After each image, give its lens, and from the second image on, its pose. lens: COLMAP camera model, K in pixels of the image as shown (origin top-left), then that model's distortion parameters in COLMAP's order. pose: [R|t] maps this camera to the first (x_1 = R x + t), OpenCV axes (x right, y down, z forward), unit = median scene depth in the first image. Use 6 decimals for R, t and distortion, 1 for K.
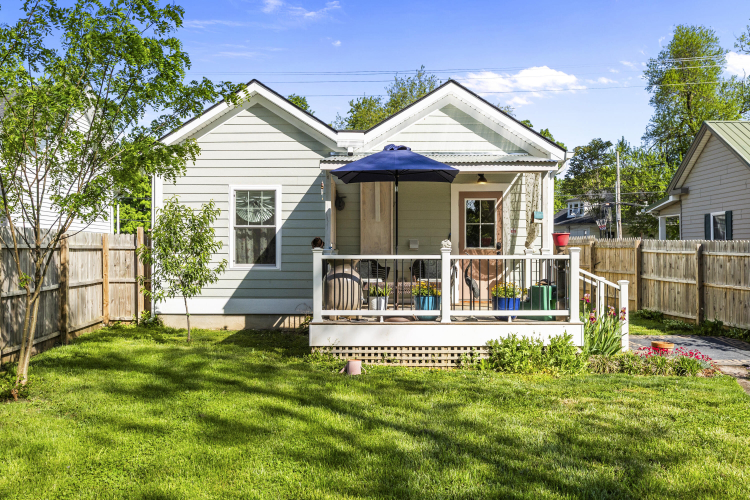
lens RADIAL K [[737.3, 0, 373.7], [0, 737.3, 253.5], [0, 0, 1]] dist [-0.015392, 0.000000]
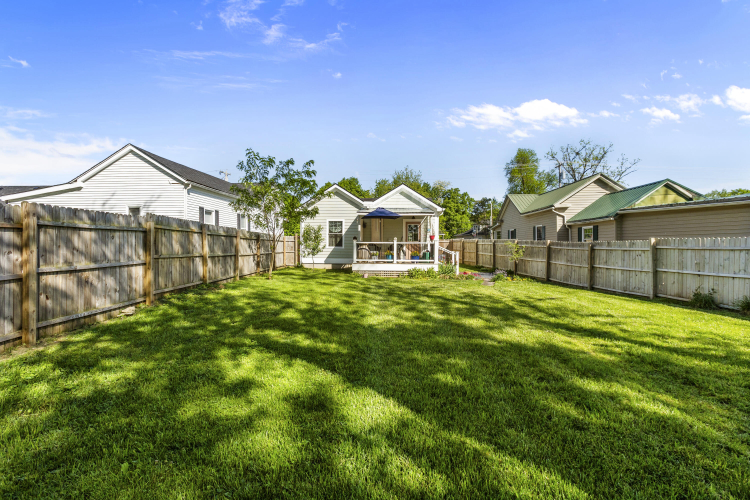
lens RADIAL K [[336.5, 0, 377.9], [0, 336.5, 242.8], [0, 0, 1]] dist [-0.021394, 0.009121]
pose [[0.999498, 0.006170, -0.031070, 0.055560], [-0.006652, 0.999859, -0.015418, 0.022297], [0.030970, 0.015617, 0.999398, -0.368547]]
